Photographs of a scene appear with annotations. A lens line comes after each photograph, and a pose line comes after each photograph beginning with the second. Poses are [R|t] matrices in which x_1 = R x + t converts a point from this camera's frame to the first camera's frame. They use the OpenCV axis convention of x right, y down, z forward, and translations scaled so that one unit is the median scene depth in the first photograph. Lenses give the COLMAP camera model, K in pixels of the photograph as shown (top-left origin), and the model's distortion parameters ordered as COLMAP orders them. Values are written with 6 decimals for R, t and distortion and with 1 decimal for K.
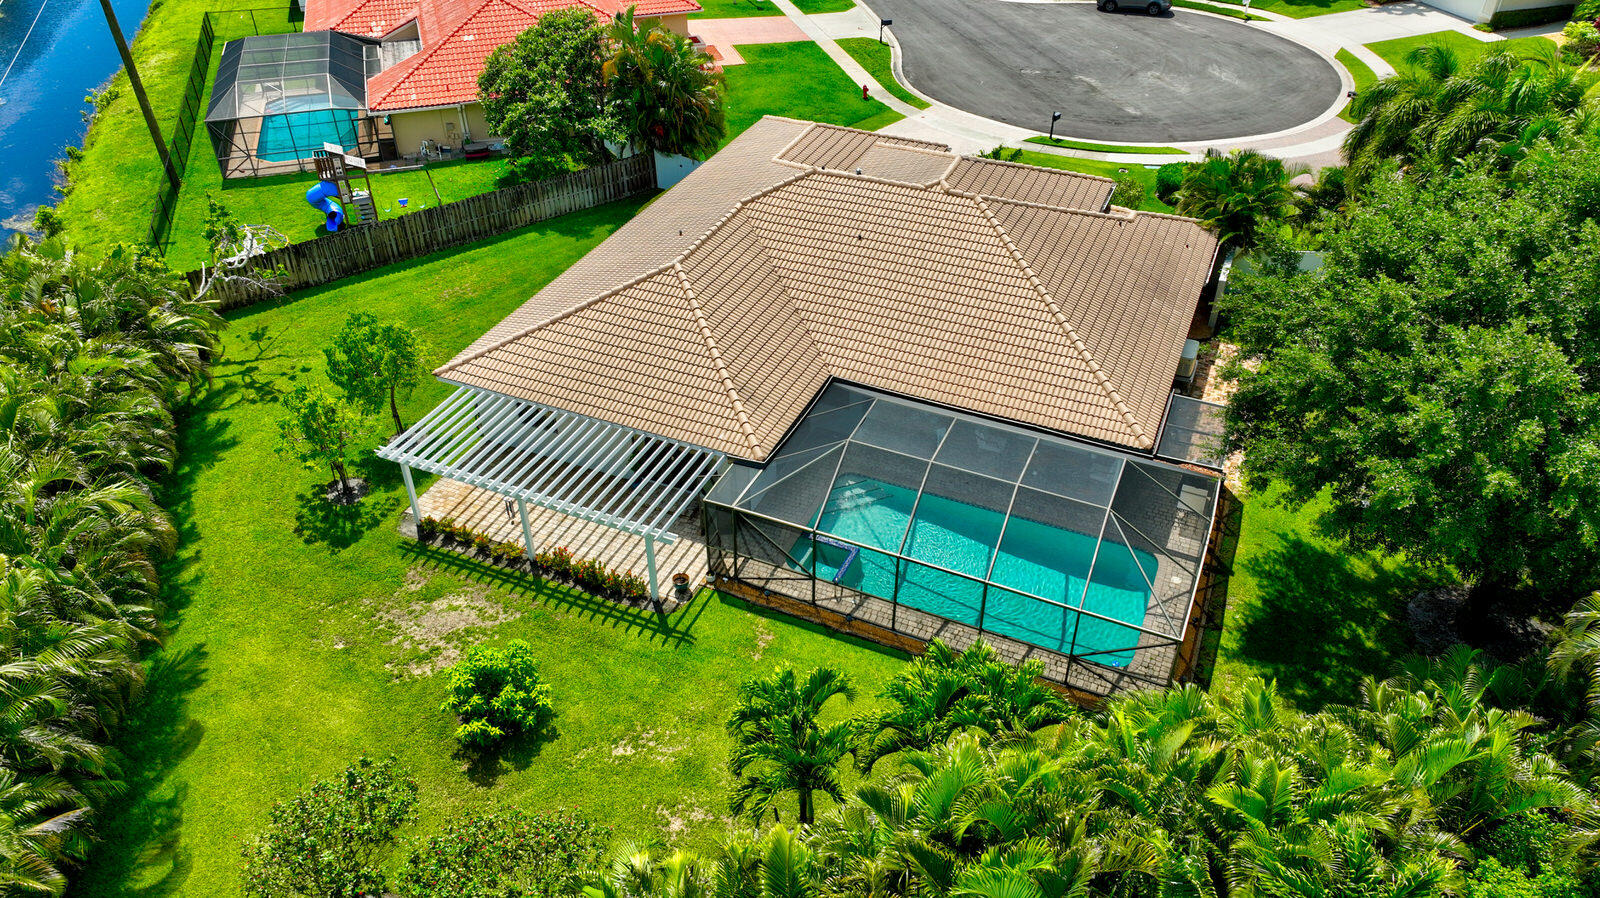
lens RADIAL K [[1128.8, 0, 800.3], [0, 1128.8, 454.3], [0, 0, 1]] dist [0.003929, 0.013407]
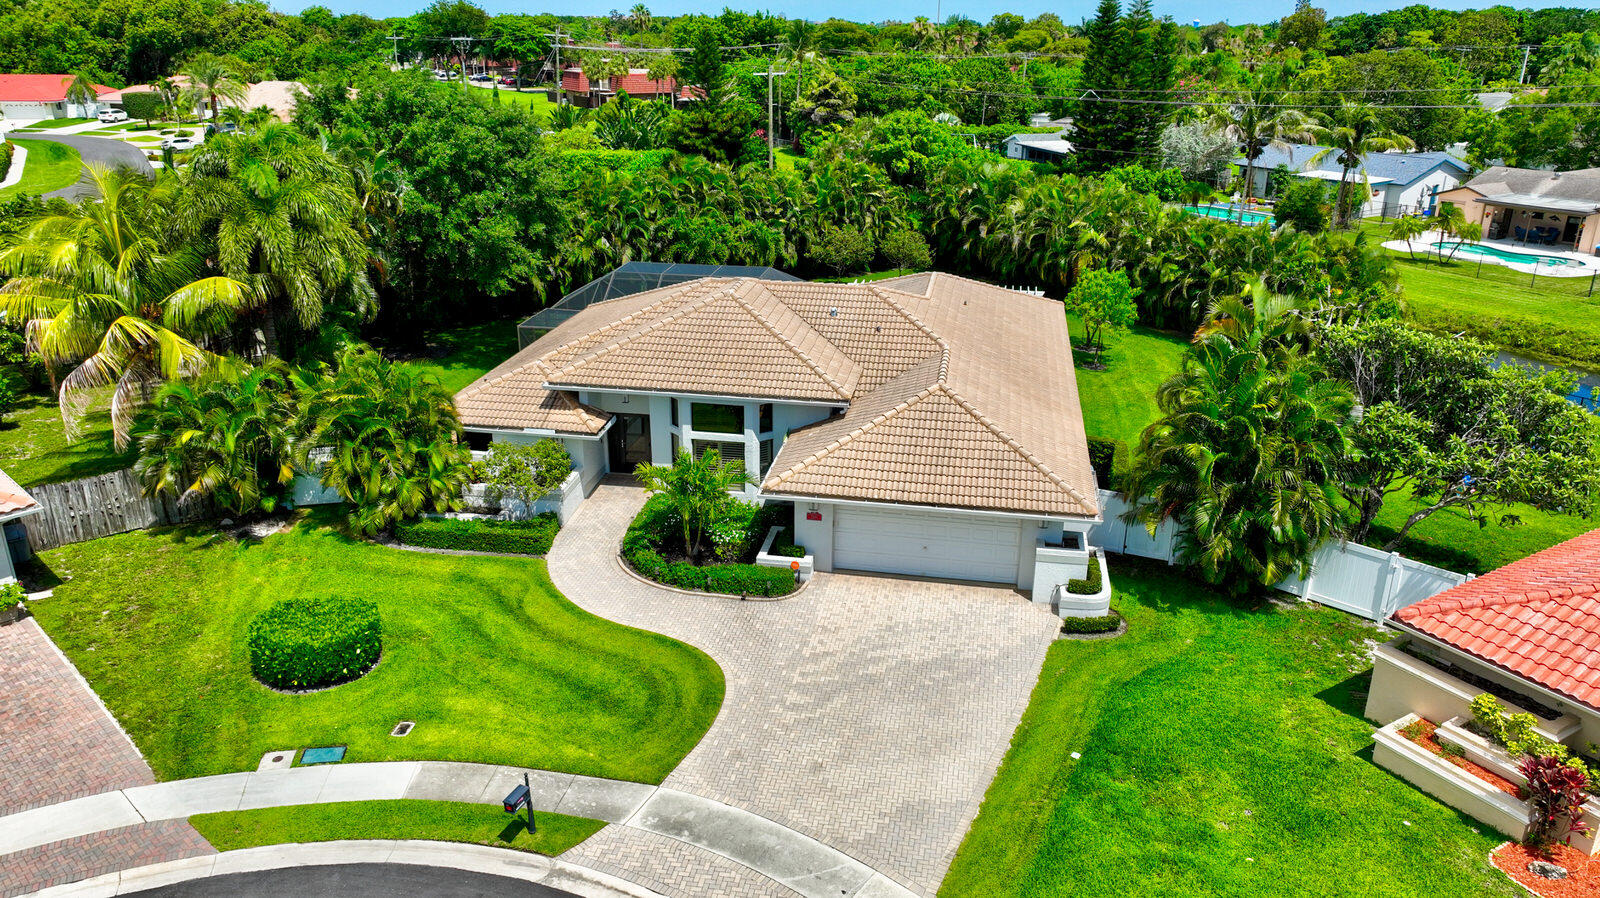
lens RADIAL K [[1128.8, 0, 797.8], [0, 1128.8, 448.5], [0, 0, 1]] dist [0.003929, 0.013407]
pose [[-0.972812, 0.073228, -0.219714, 0.344580], [-0.146080, 0.542155, 0.827483, -1.120677], [0.179714, 0.837082, -0.516718, 1.822933]]
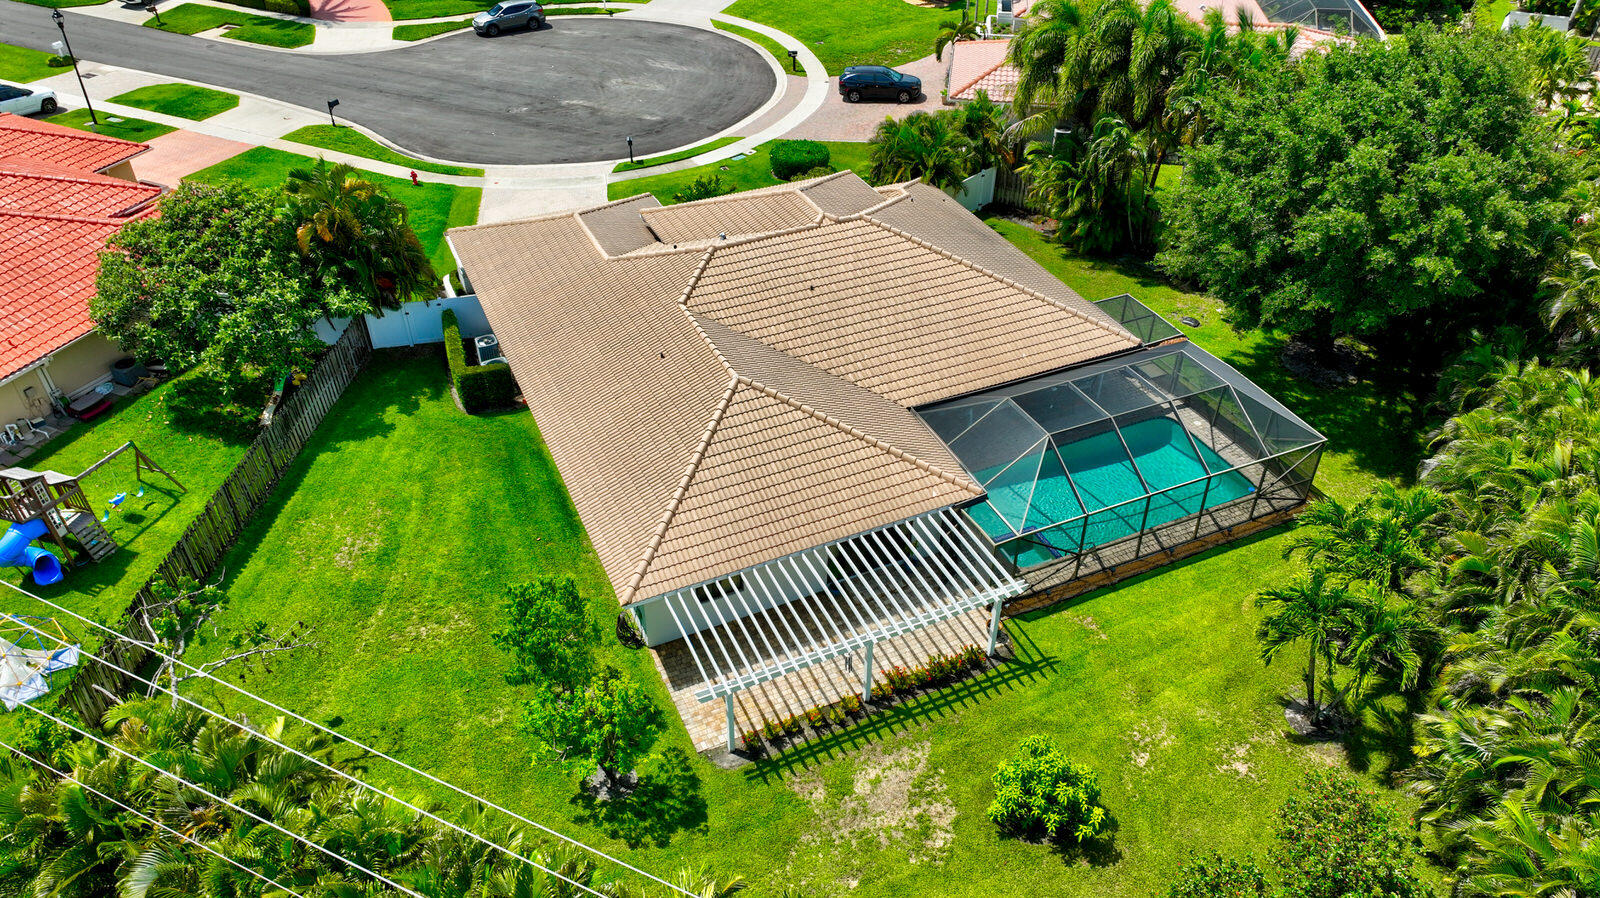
lens RADIAL K [[1128.8, 0, 804.6], [0, 1128.8, 454.0], [0, 0, 1]] dist [0.003929, 0.013407]
pose [[0.661627, -0.452599, 0.597833, -0.682458], [0.443654, 0.879046, 0.174500, -0.256128], [-0.604501, 0.149777, 0.782397, 0.222164]]
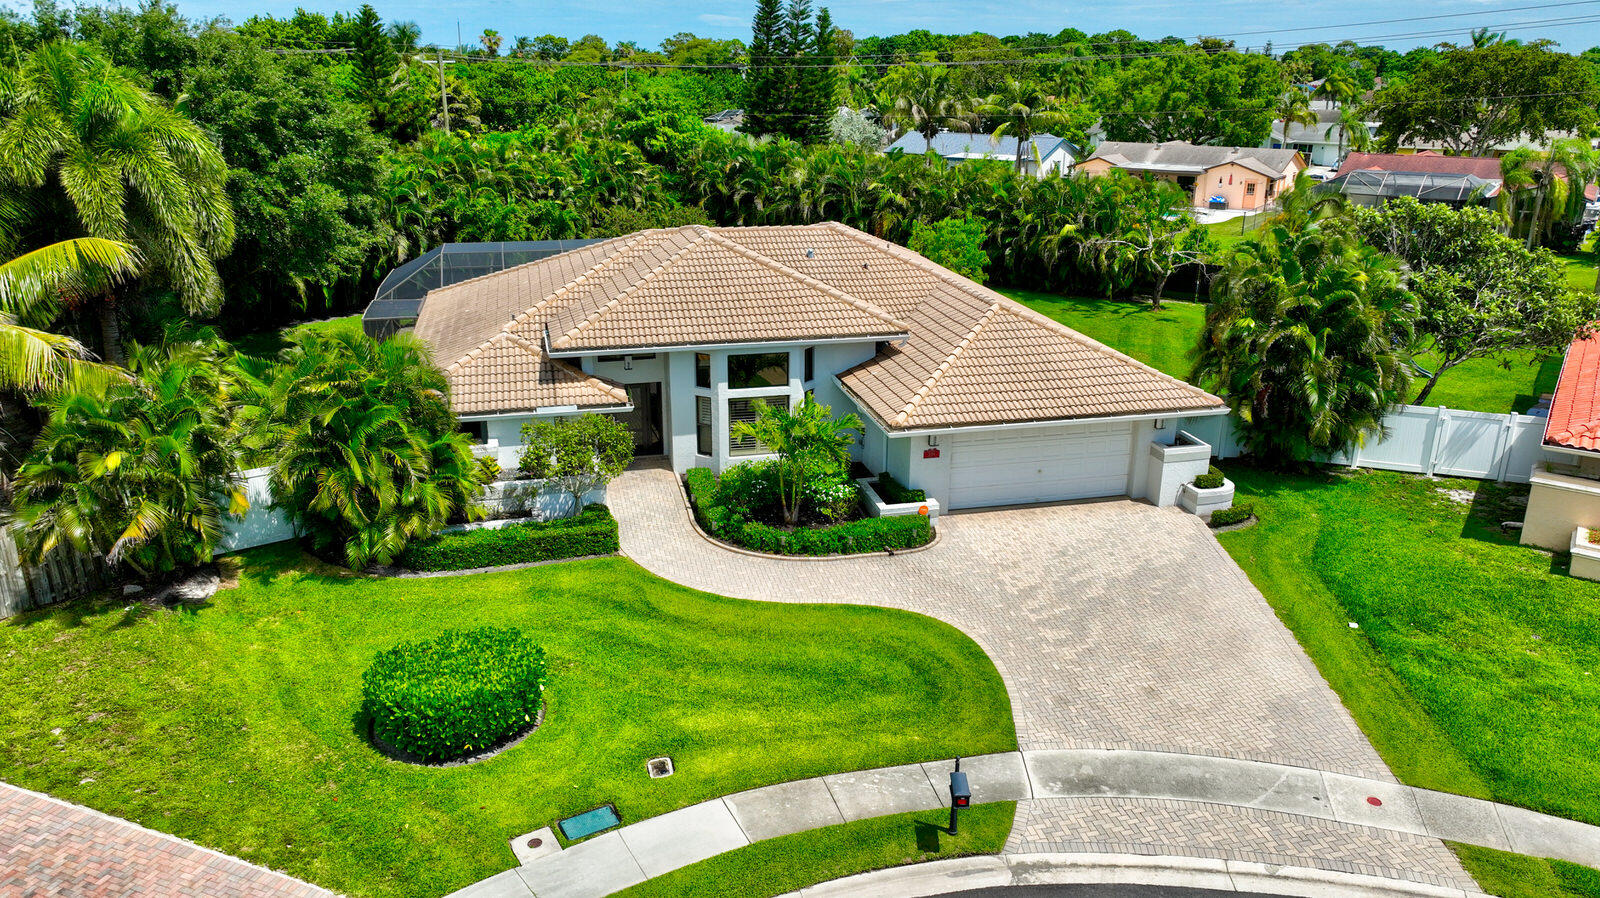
lens RADIAL K [[1128.8, 0, 799.2], [0, 1128.8, 453.5], [0, 0, 1]] dist [0.003929, 0.013407]
pose [[-0.798554, 0.191312, -0.570711, 0.672189], [-0.367354, 0.596194, 0.713865, -0.892519], [0.476825, 0.779713, -0.405814, 1.689395]]
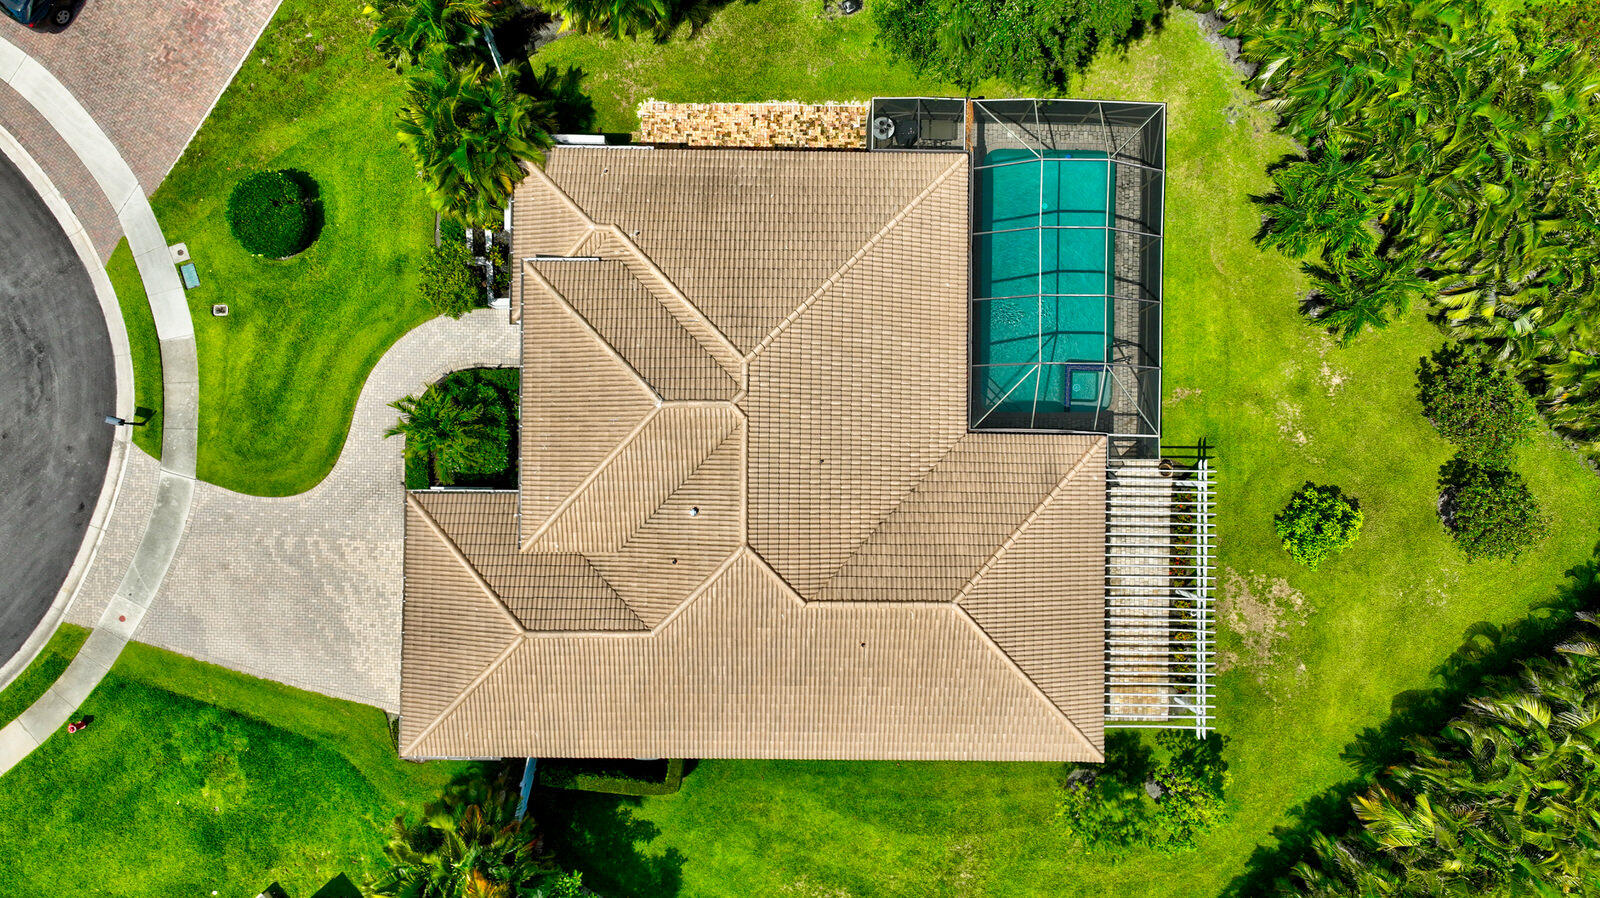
lens RADIAL K [[1128.8, 0, 798.6], [0, 1128.8, 448.2], [0, 0, 1]] dist [0.003929, 0.013407]
pose [[-0.390054, -0.920761, 0.007517, 0.068235], [0.537594, -0.221094, 0.813702, -1.056682], [-0.747563, 0.321429, 0.581234, 0.466583]]
